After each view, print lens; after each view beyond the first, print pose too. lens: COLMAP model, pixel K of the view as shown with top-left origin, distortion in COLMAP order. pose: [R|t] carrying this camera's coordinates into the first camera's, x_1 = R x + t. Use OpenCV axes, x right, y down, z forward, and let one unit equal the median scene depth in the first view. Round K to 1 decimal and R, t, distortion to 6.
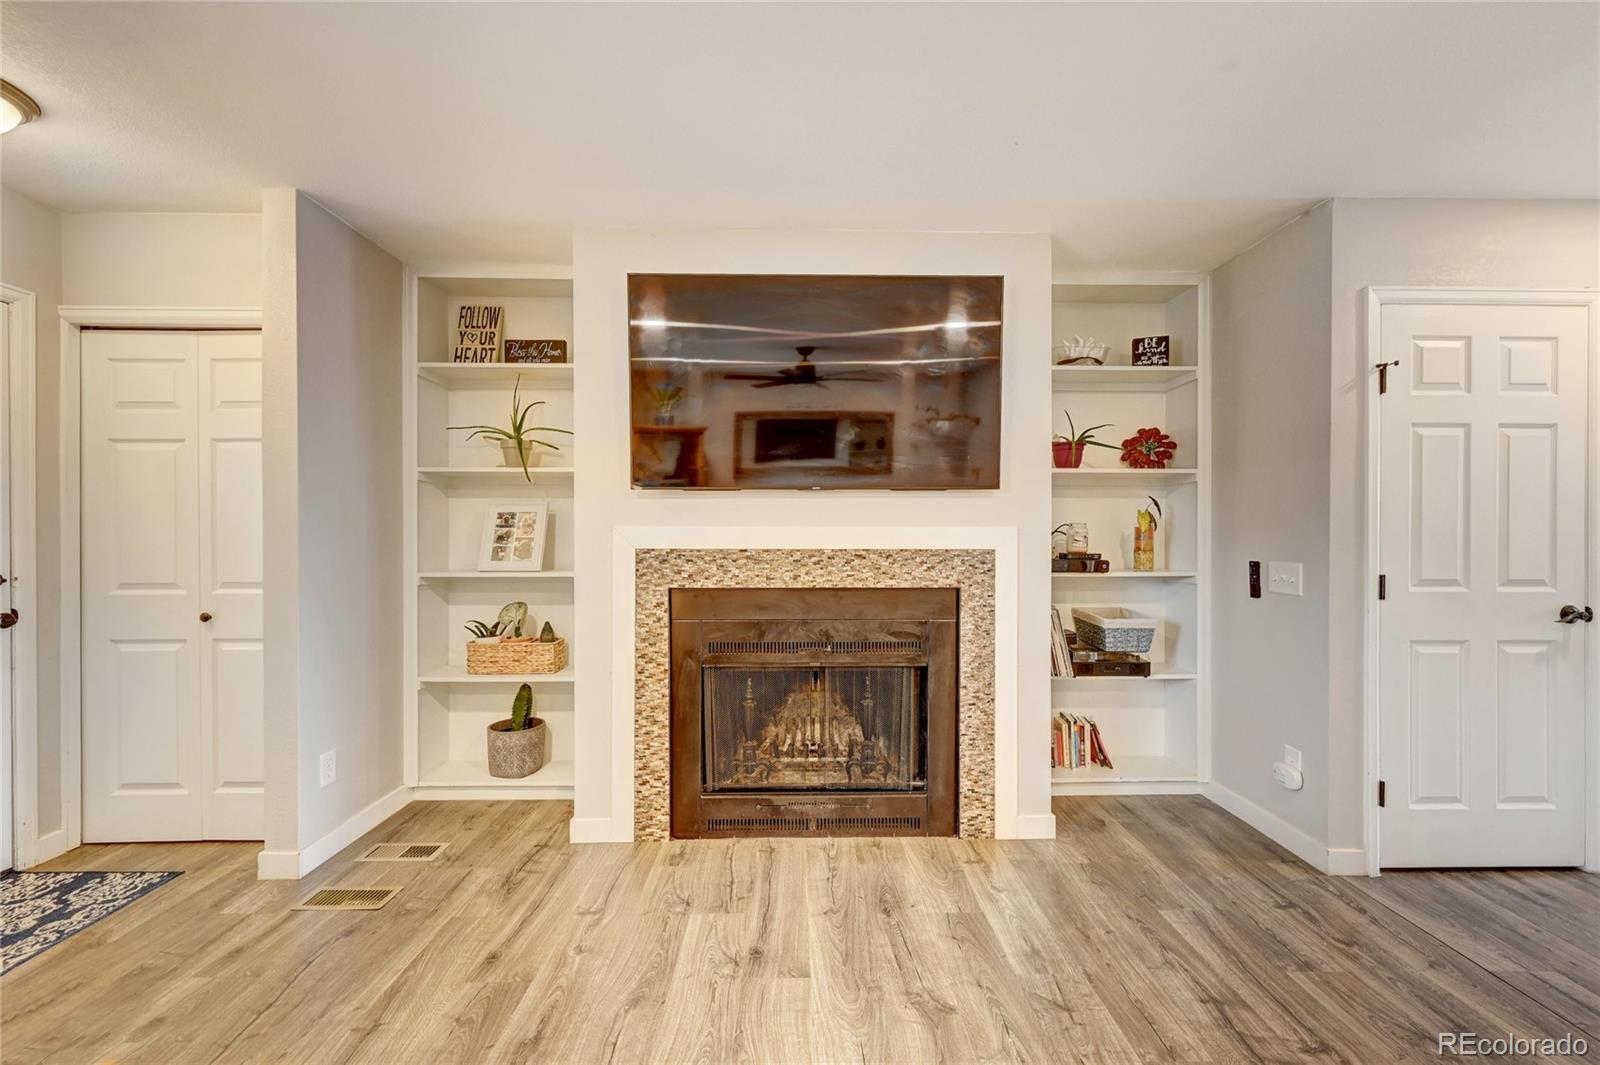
lens RADIAL K [[649.6, 0, 799.2], [0, 649.6, 533.7], [0, 0, 1]] dist [-0.000723, 0.000920]
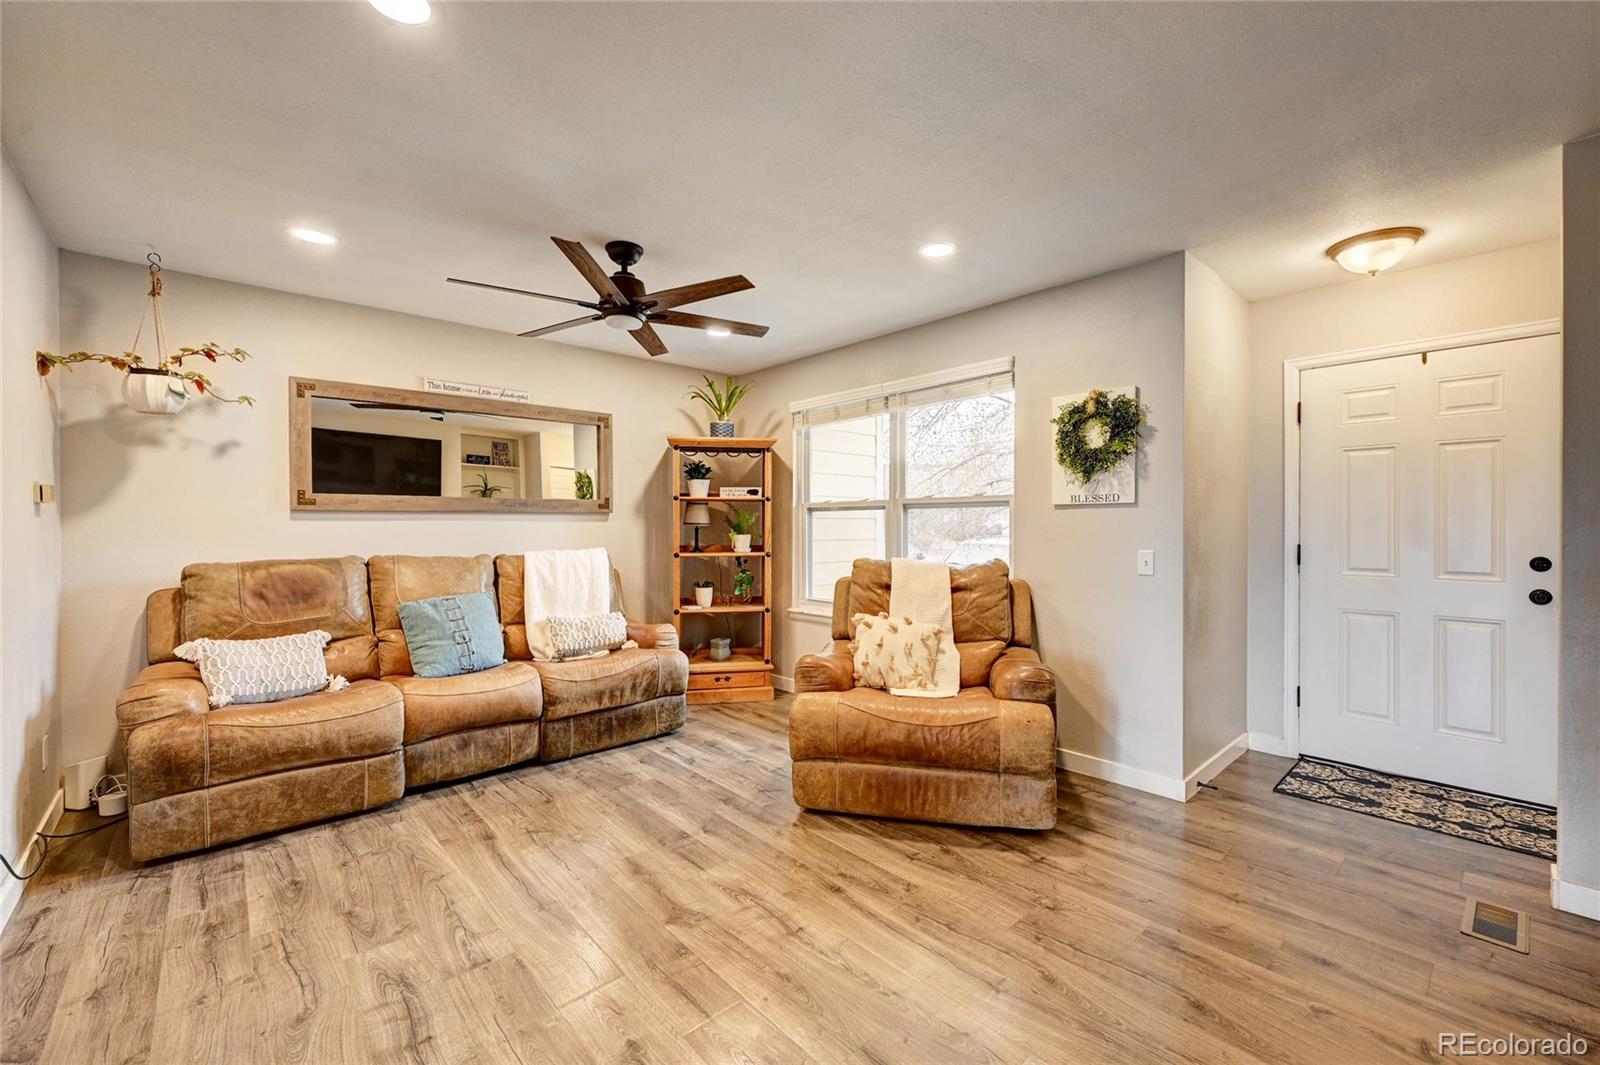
lens RADIAL K [[649.6, 0, 808.9], [0, 649.6, 536.4], [0, 0, 1]] dist [-0.000723, 0.000920]
pose [[-0.743235, 0.011227, -0.668937, 0.526808], [-0.001888, 0.999820, 0.018878, -0.002687], [0.669028, 0.015294, -0.743080, 0.843074]]
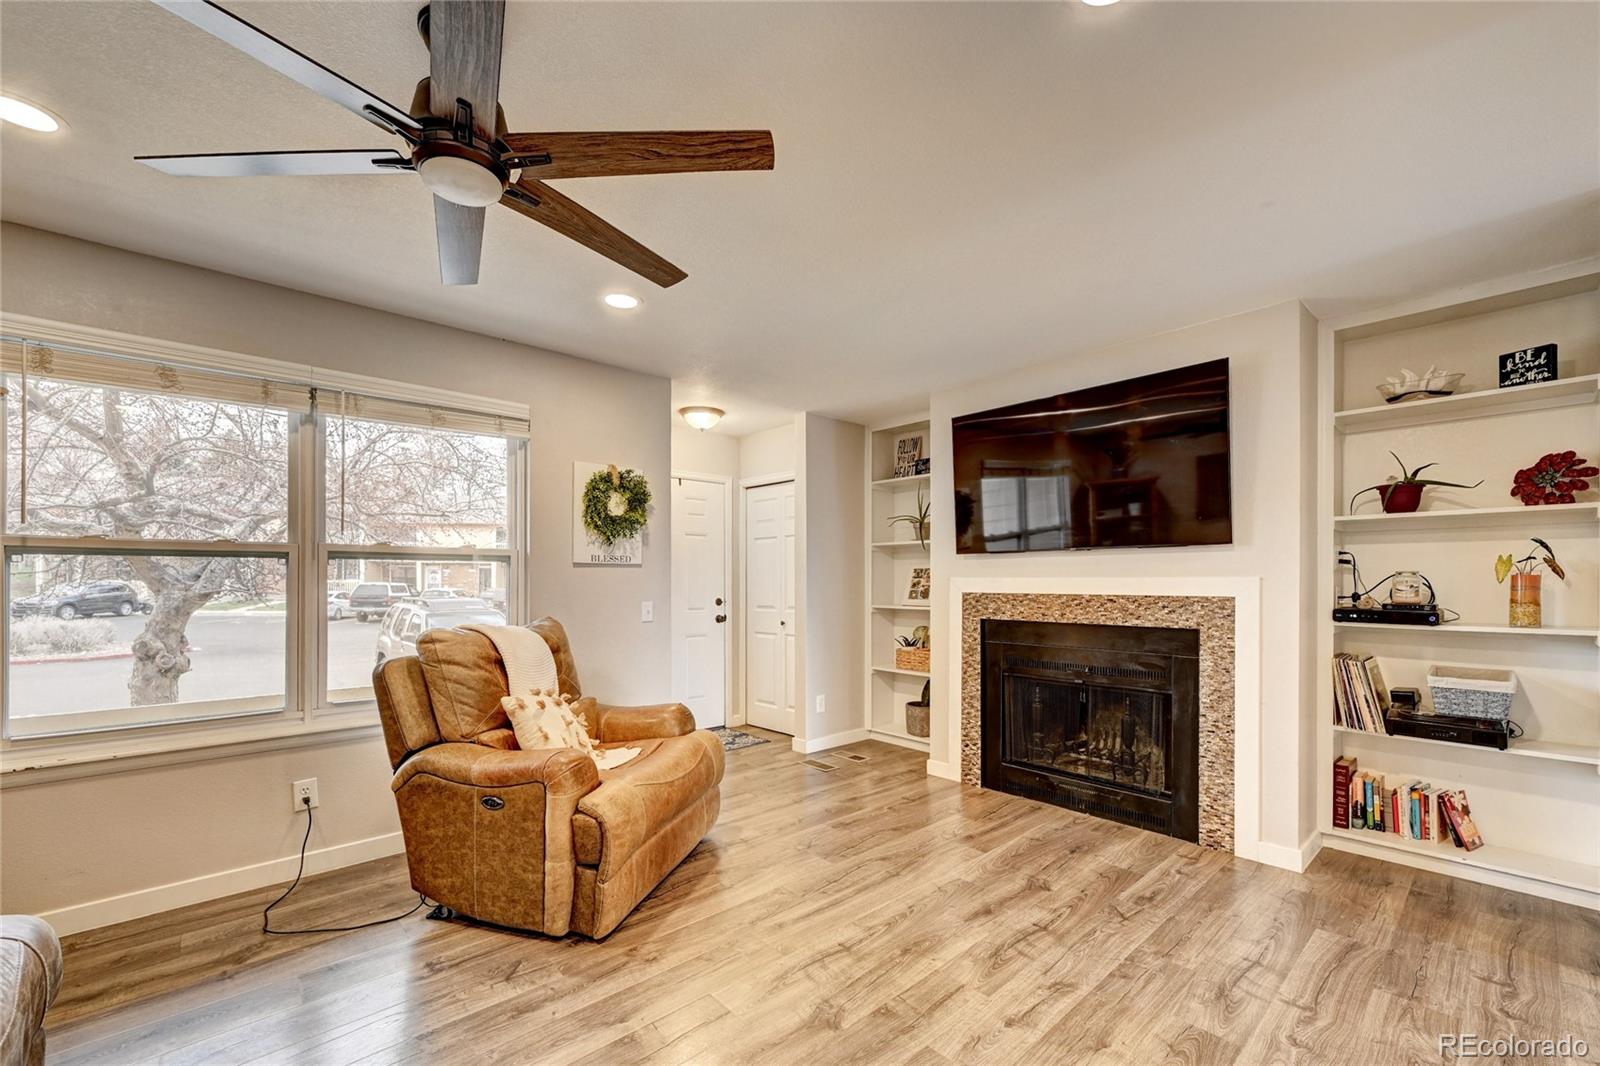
lens RADIAL K [[648.8, 0, 810.2], [0, 648.8, 574.5], [0, 0, 1]] dist [-0.002222, 0.000277]
pose [[0.669941, -0.007841, -0.742373, 0.632845], [0.000374, 0.999948, -0.010224, -0.003281], [0.742414, 0.006572, 0.669909, -0.290905]]
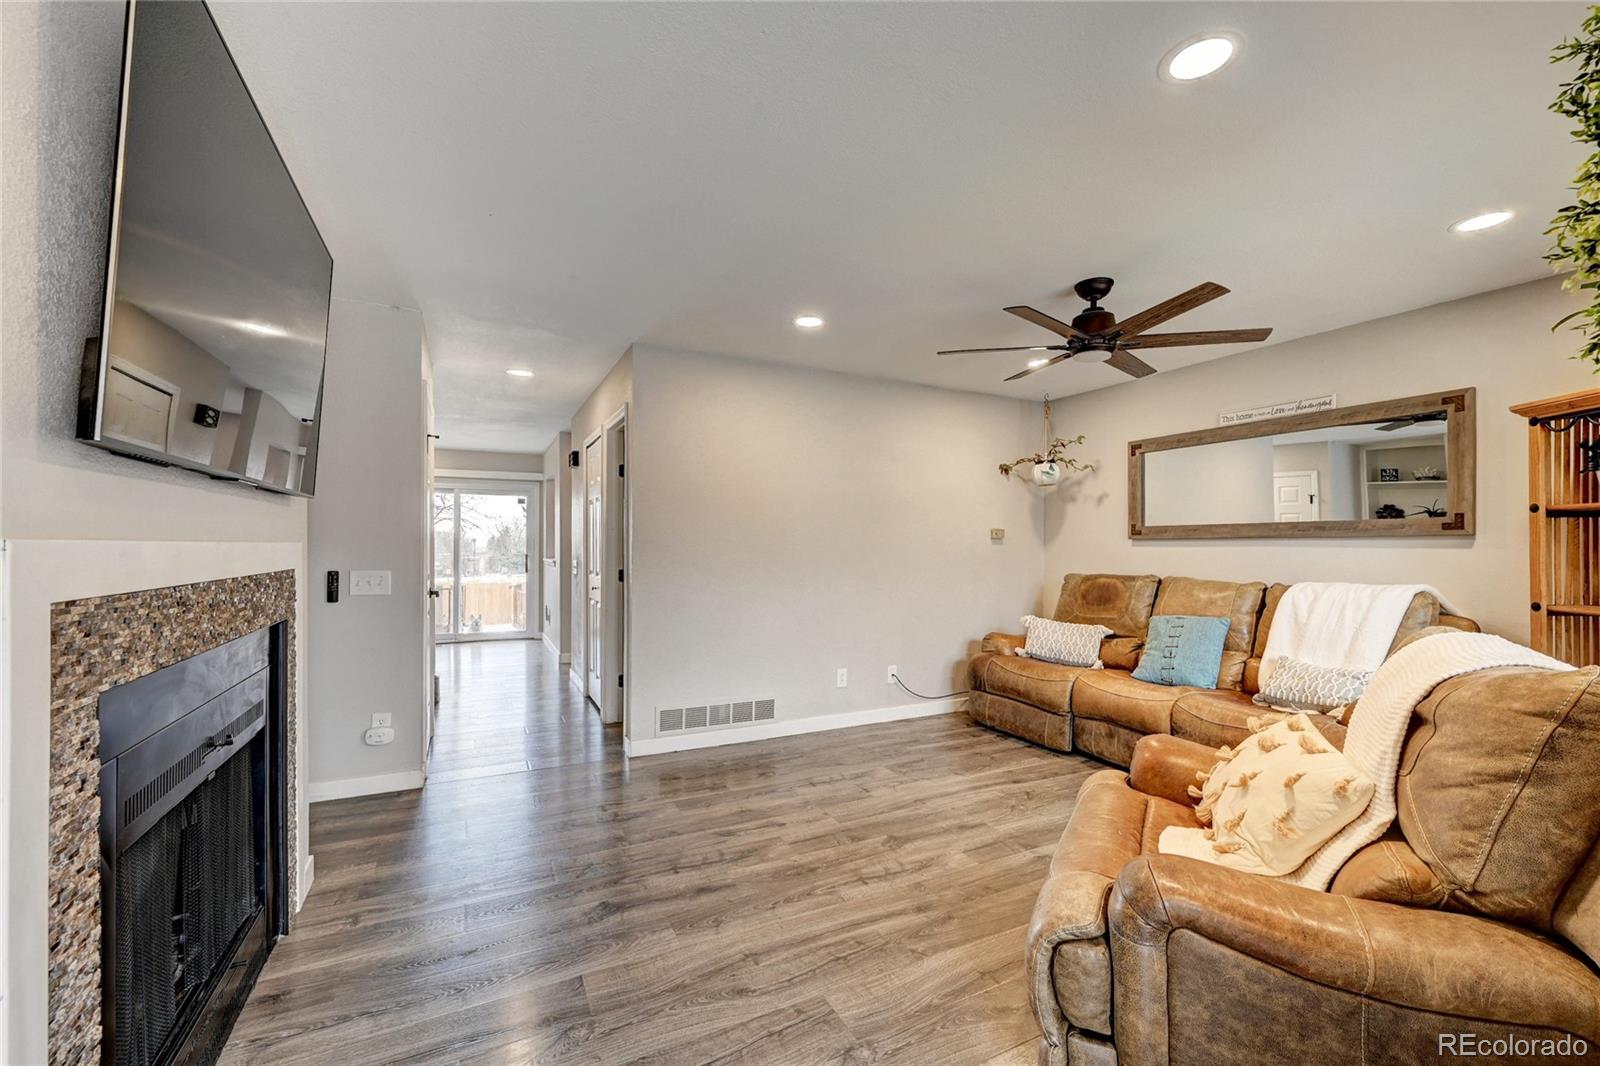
lens RADIAL K [[648.8, 0, 805.9], [0, 648.8, 538.7], [0, 0, 1]] dist [-0.002222, 0.000277]
pose [[-0.439653, 0.005019, 0.898154, -0.730064], [-0.004928, 0.999956, -0.008000, -0.010795], [-0.898154, -0.007943, -0.439609, 0.766925]]
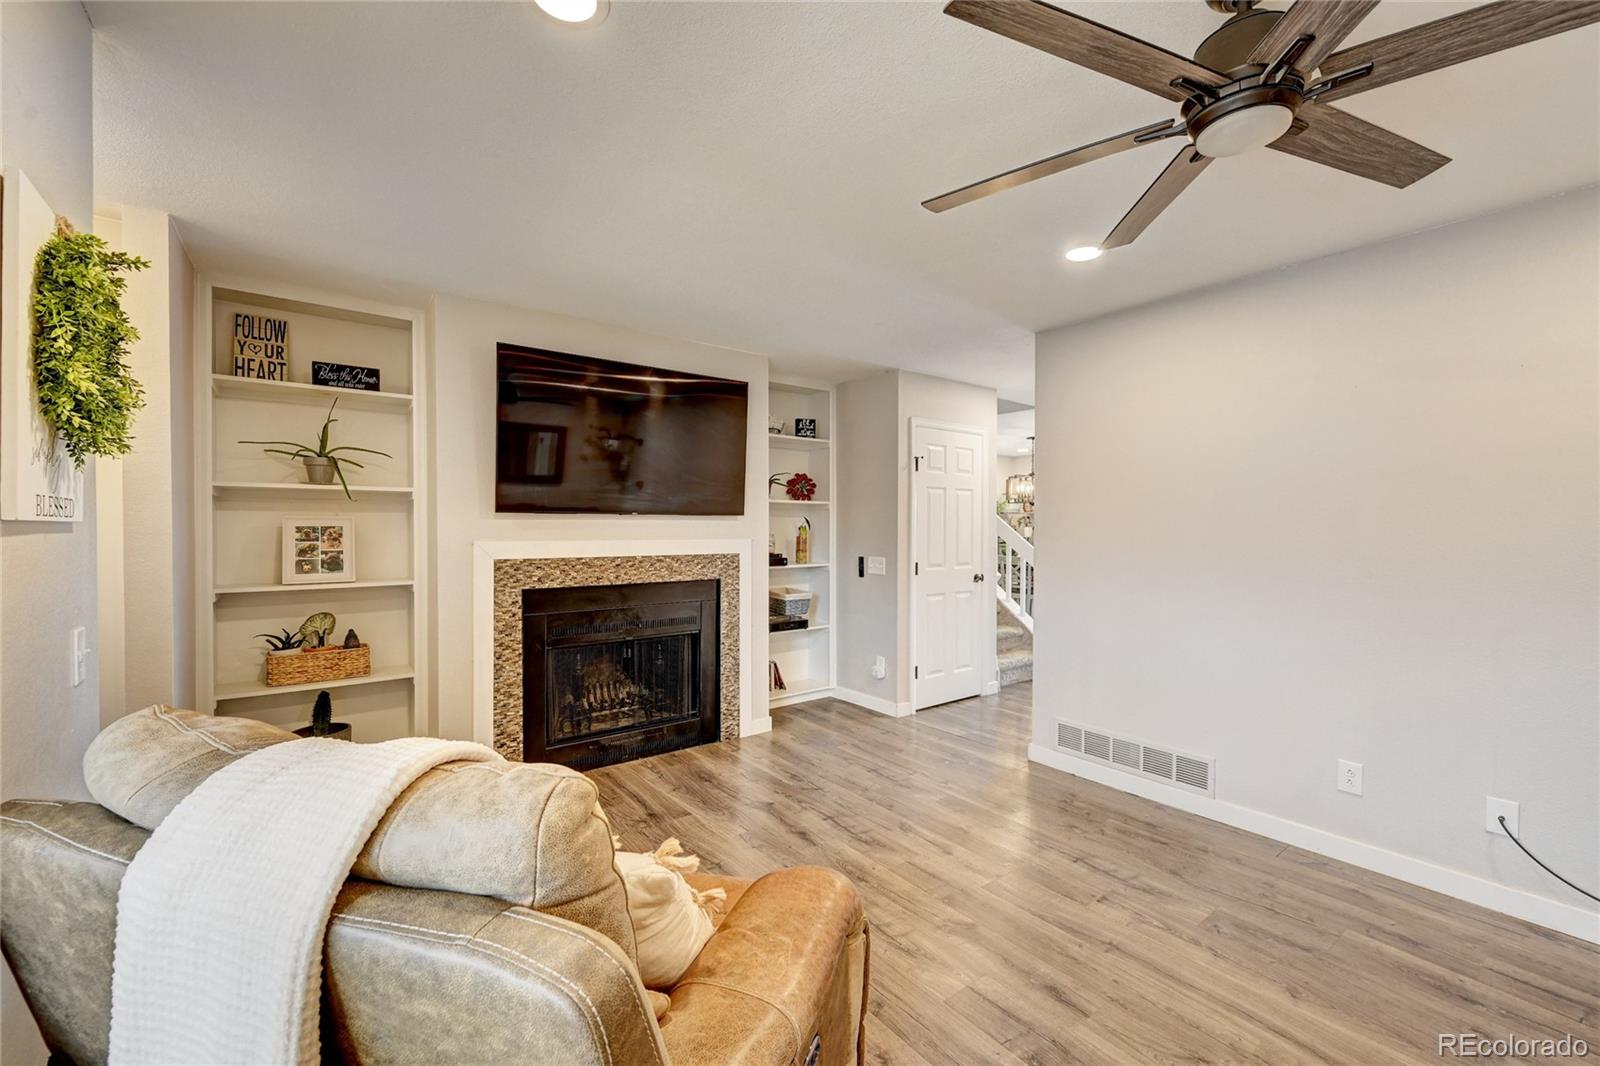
lens RADIAL K [[648.8, 0, 797.8], [0, 648.8, 528.7], [0, 0, 1]] dist [-0.002222, 0.000277]
pose [[0.805132, 0.000437, 0.593096, -0.507113], [-0.000994, 0.999999, 0.000612, -0.036216], [-0.593095, -0.001082, 0.805132, -0.339192]]
